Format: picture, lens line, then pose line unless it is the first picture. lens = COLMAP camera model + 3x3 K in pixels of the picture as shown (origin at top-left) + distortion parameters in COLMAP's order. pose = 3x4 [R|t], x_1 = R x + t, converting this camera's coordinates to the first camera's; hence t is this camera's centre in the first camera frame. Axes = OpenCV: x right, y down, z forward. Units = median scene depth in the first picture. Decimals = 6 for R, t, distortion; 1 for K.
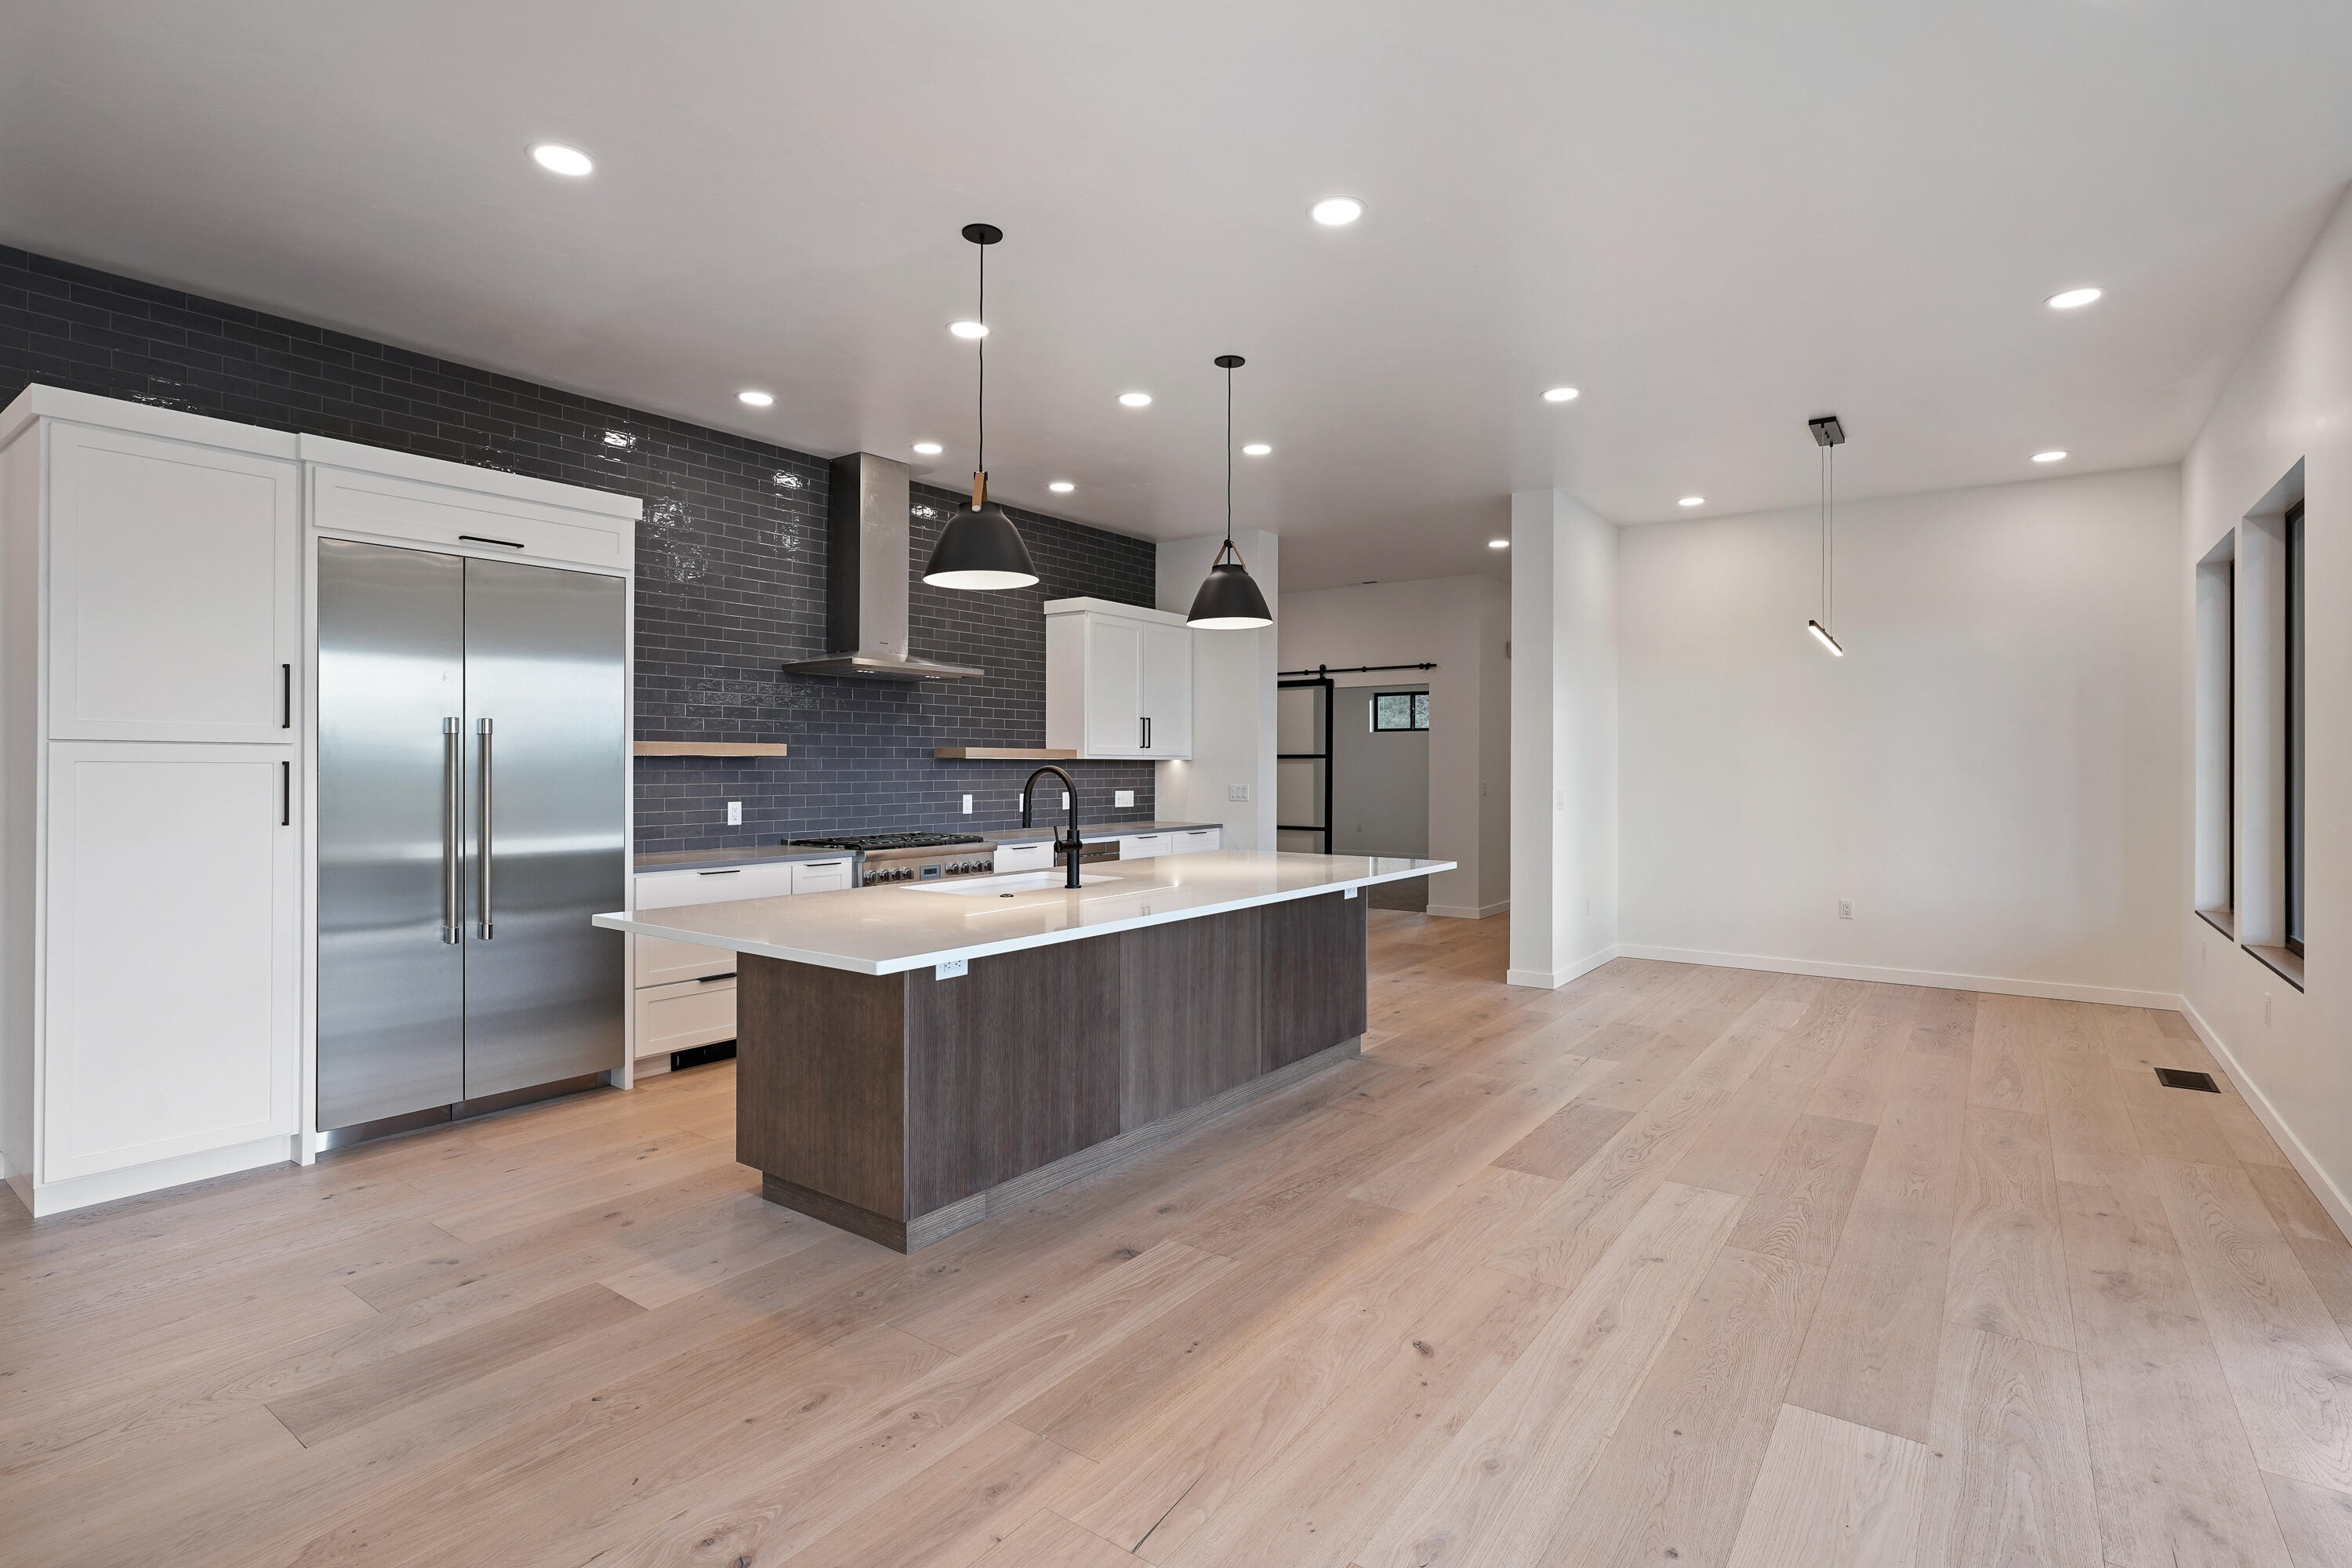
lens RADIAL K [[1139.2, 0, 1188.2], [0, 1139.2, 763.3], [0, 0, 1]] dist [-0.012412, 0.006679]
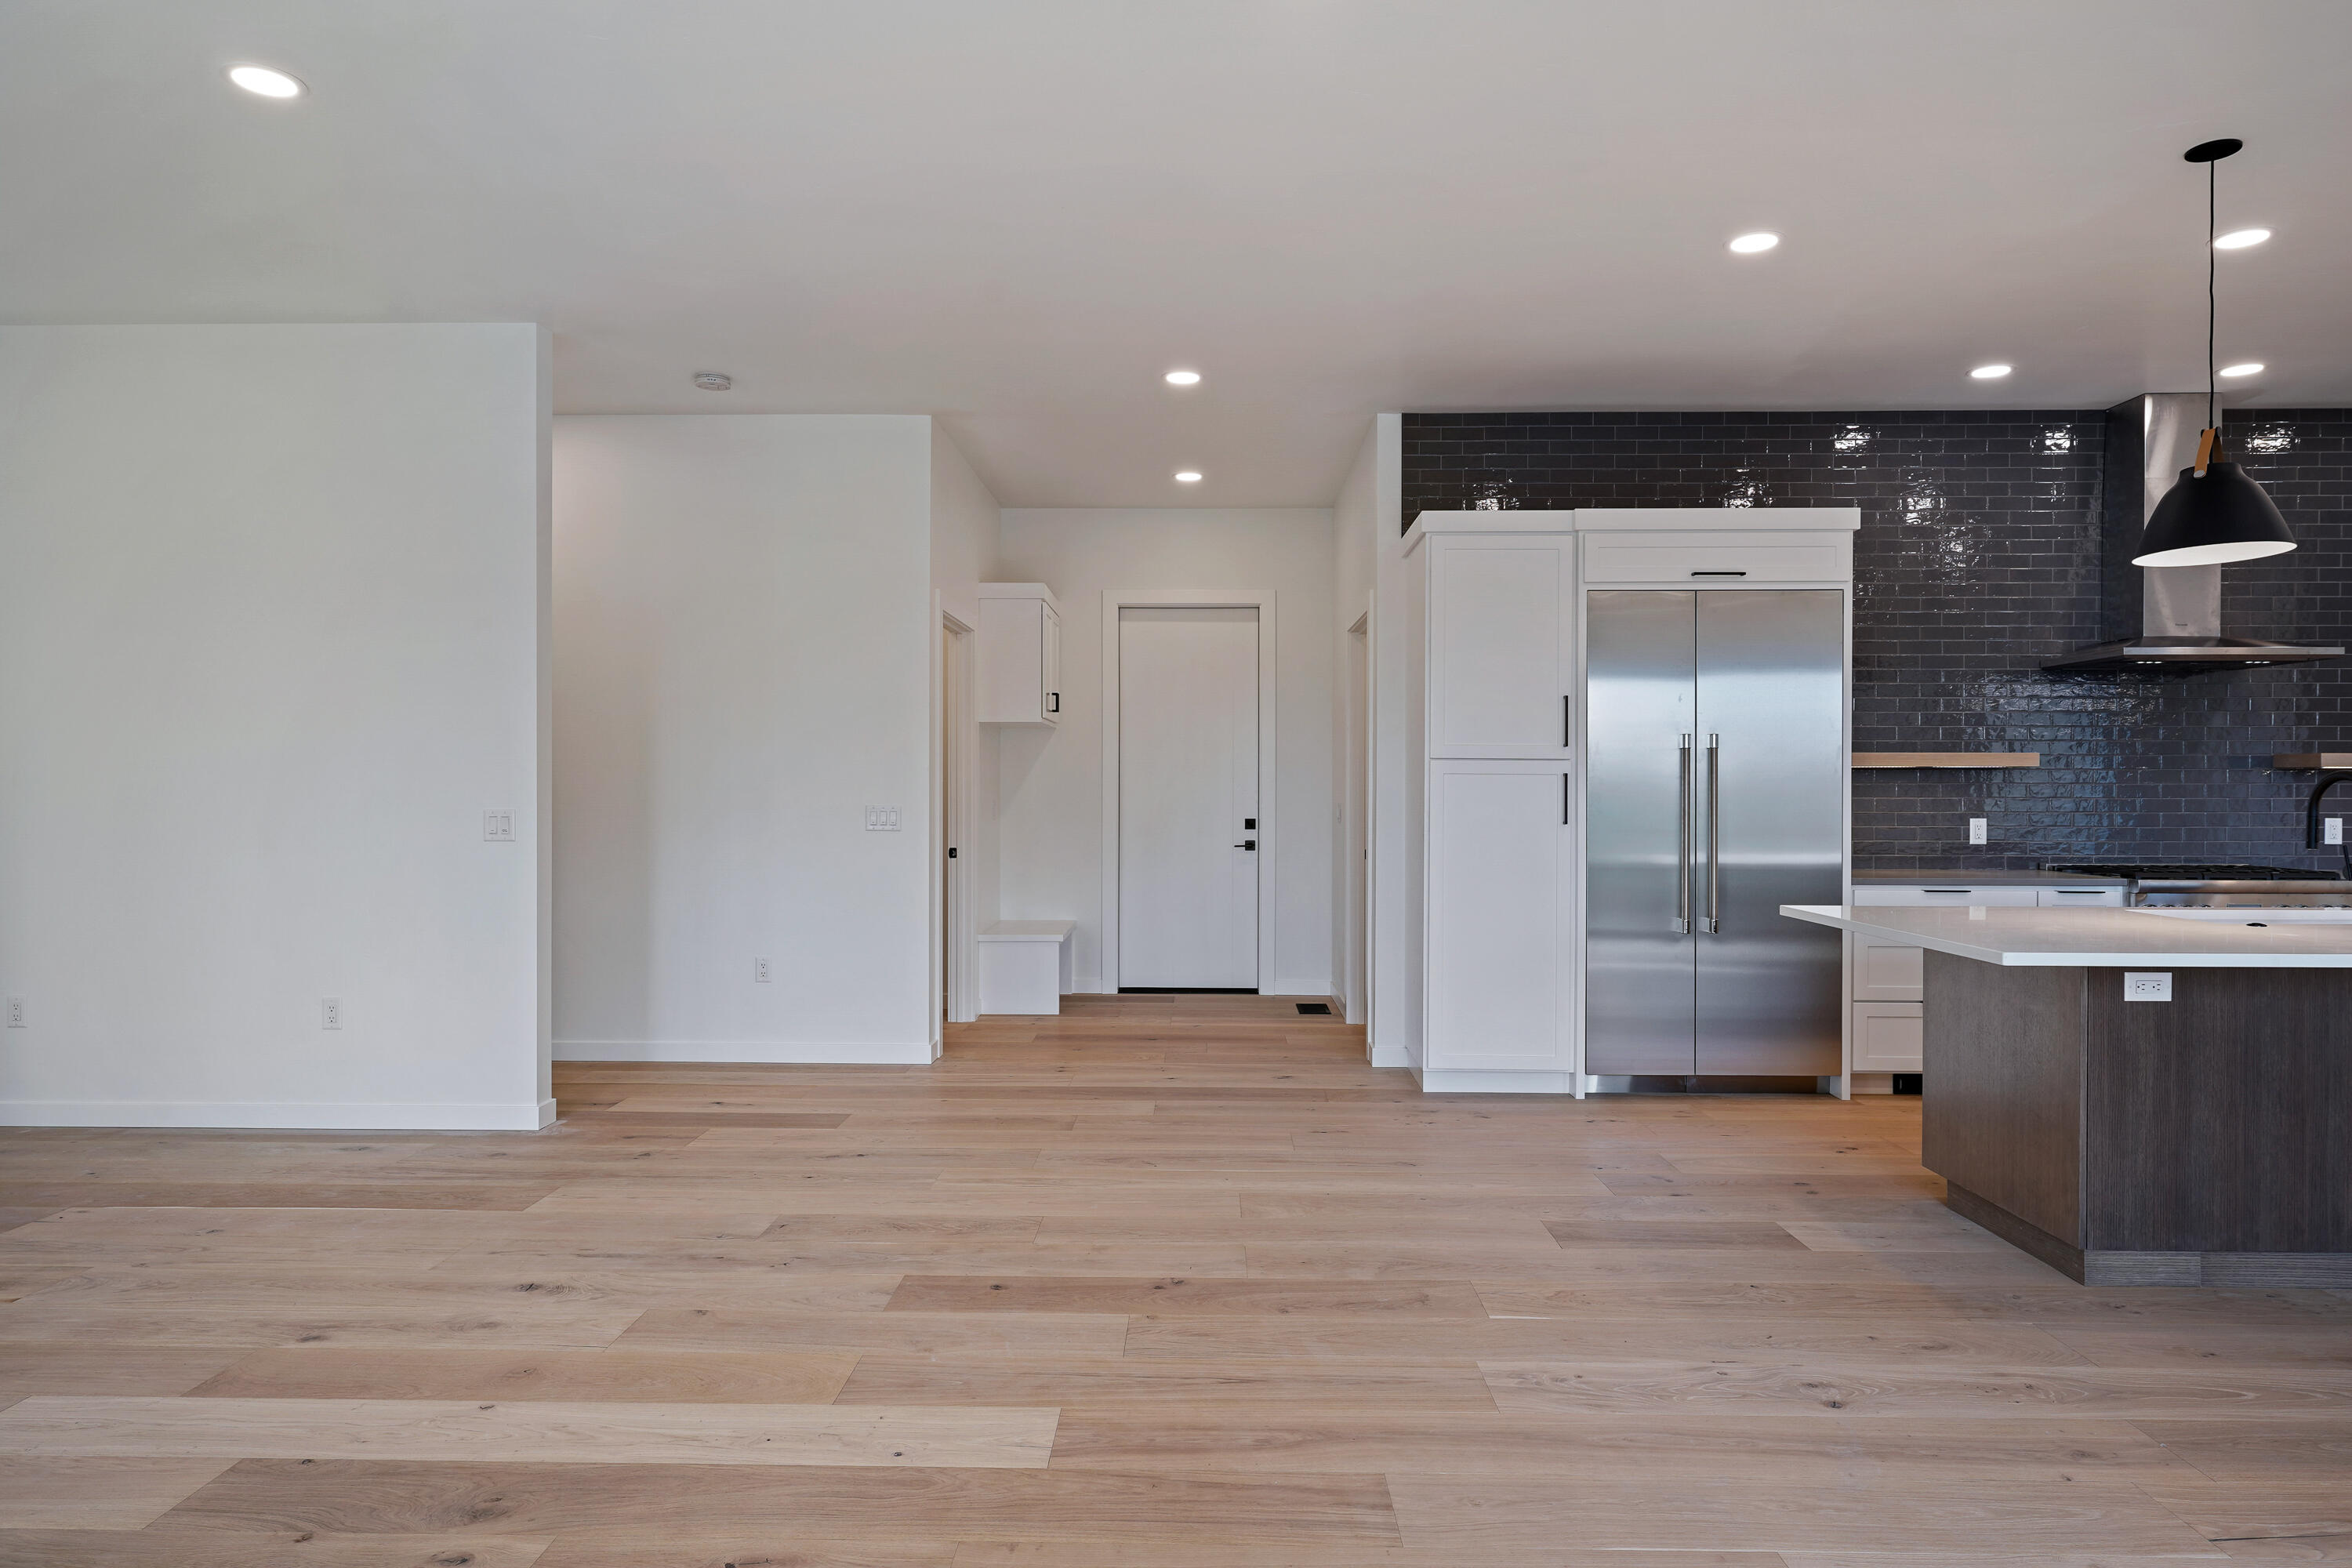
lens RADIAL K [[1405.6, 0, 1166.5], [0, 1405.6, 792.7], [0, 0, 1]] dist [-0.006385, 0.007243]
pose [[0.565306, 0.002173, -0.824879, 0.197700], [0.000845, 0.999994, 0.003213, 0.012116], [0.824881, -0.002514, 0.565301, -0.202907]]
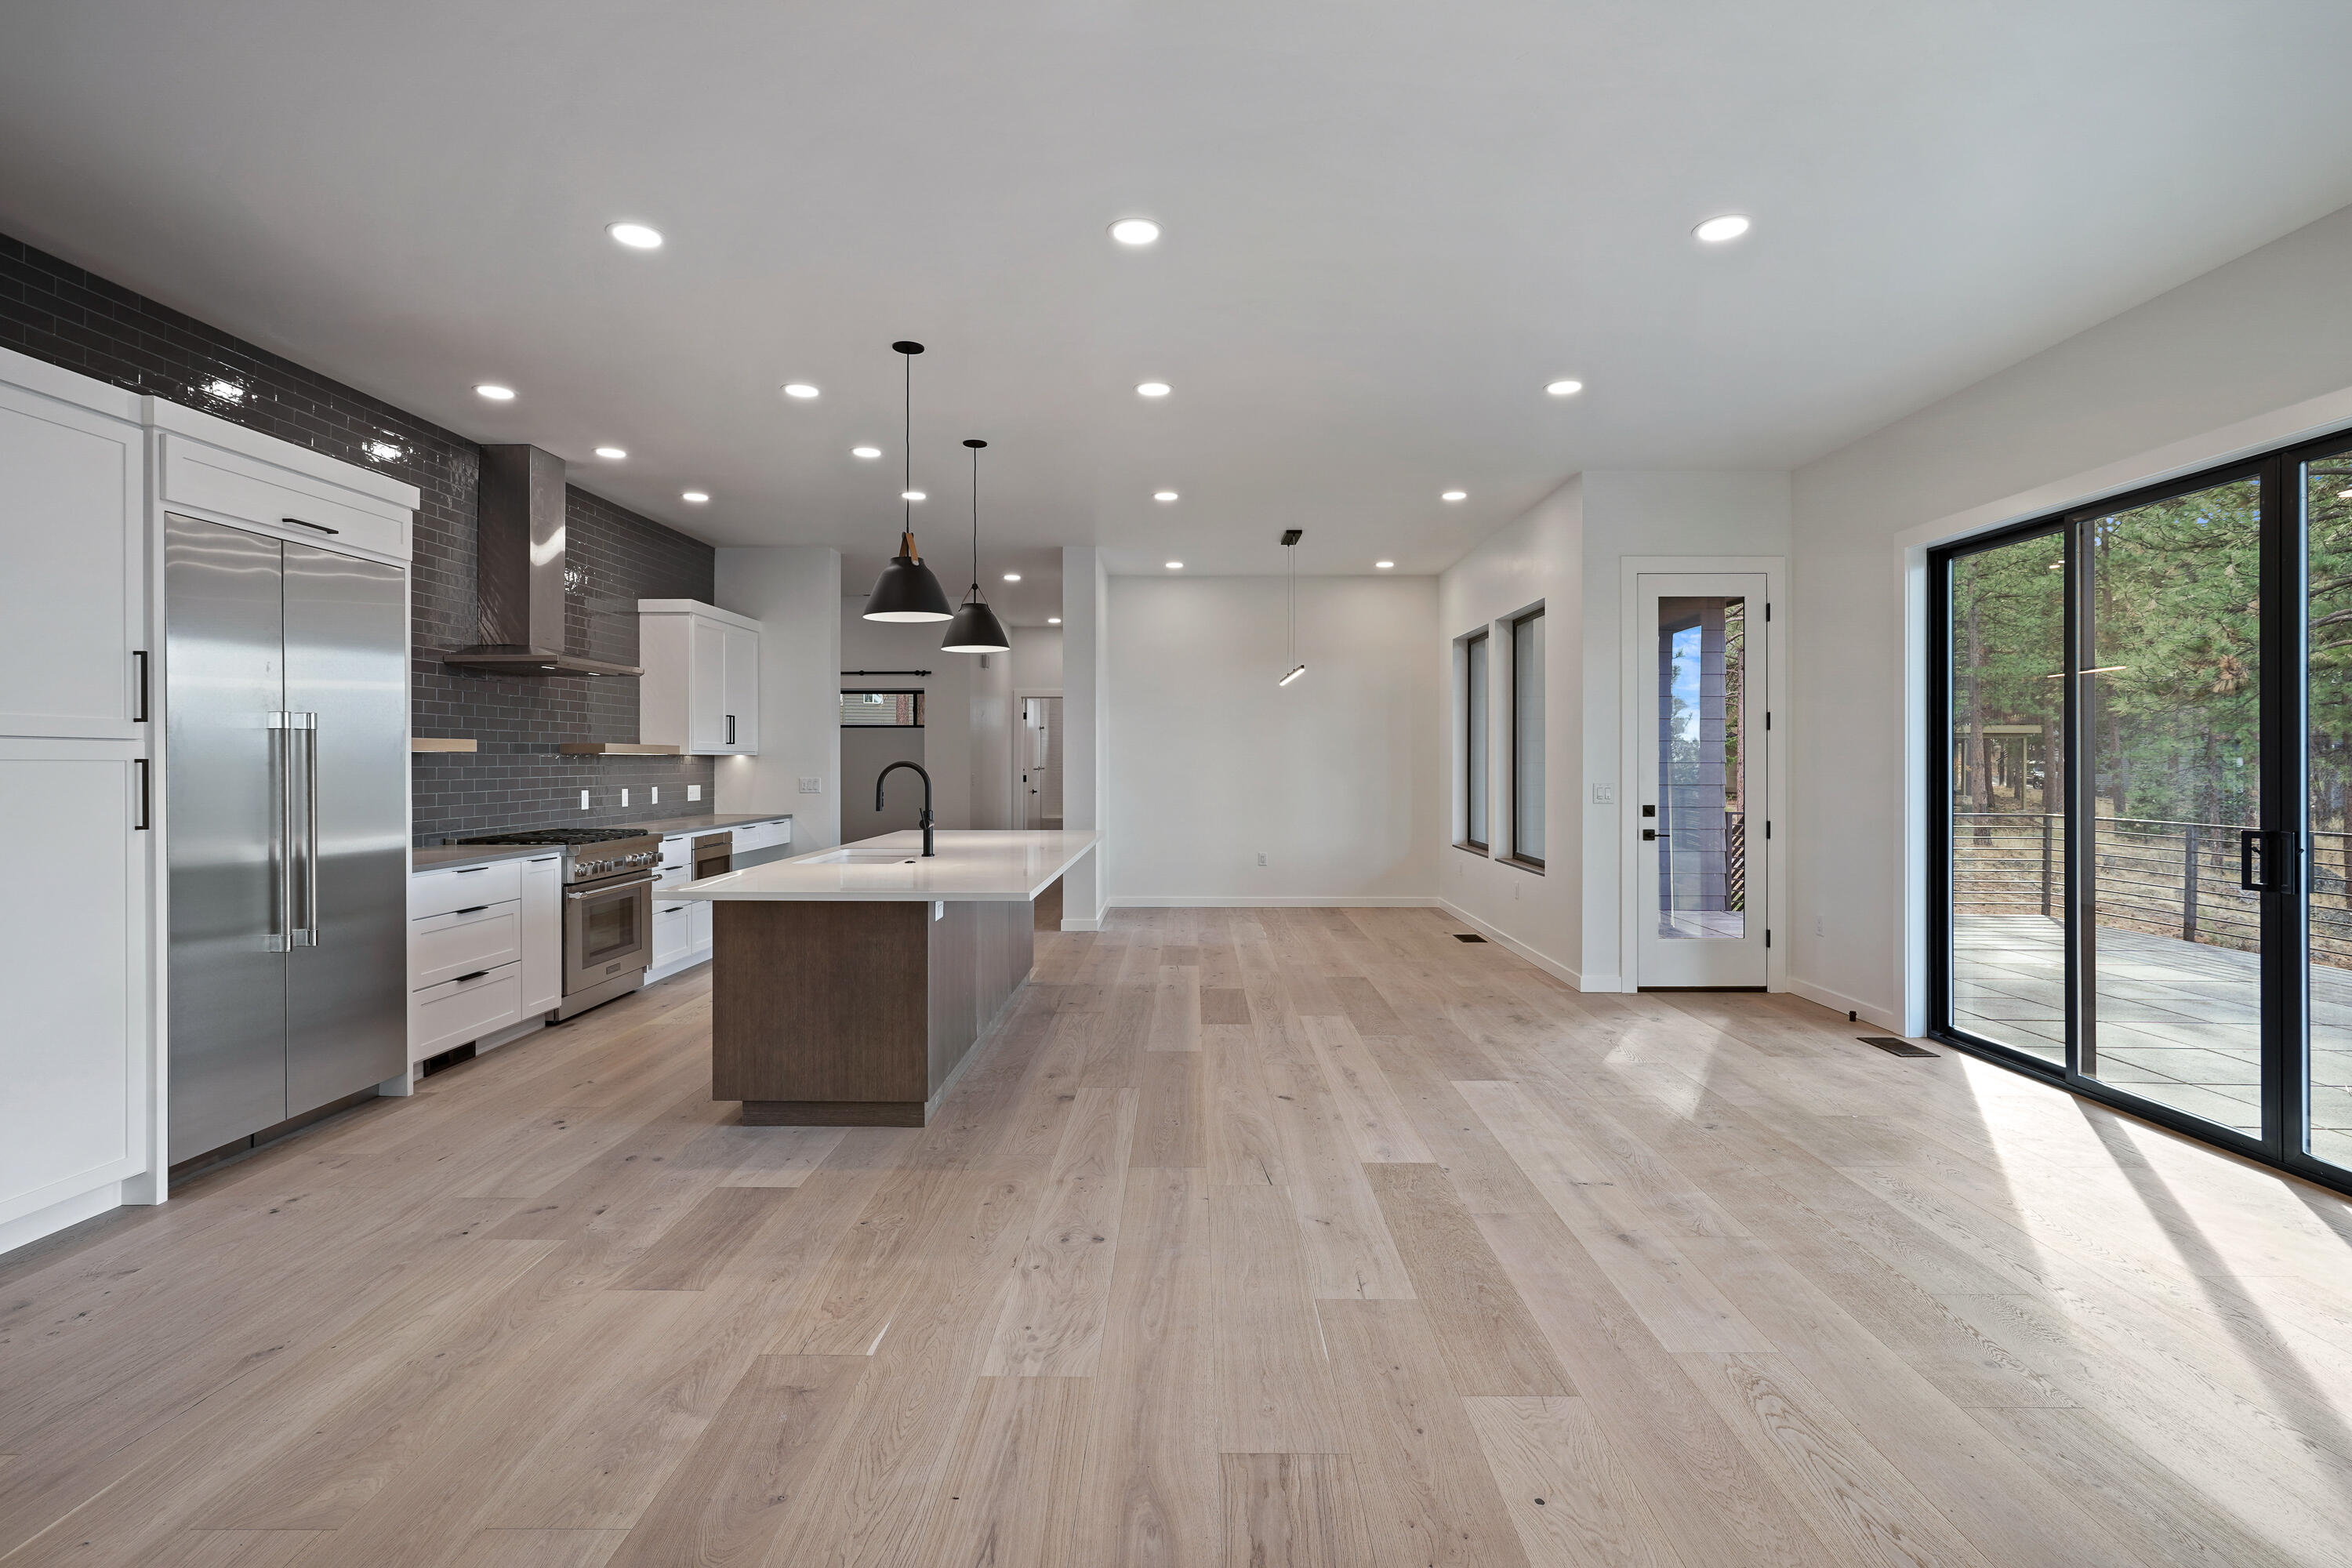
lens RADIAL K [[1139.2, 0, 1191.6], [0, 1139.2, 758.4], [0, 0, 1]] dist [-0.012412, 0.006679]
pose [[0.810746, -0.002380, 0.585393, -0.539281], [0.002104, 0.999997, 0.001152, -0.000752], [-0.585394, 0.000298, 0.810749, -0.185214]]
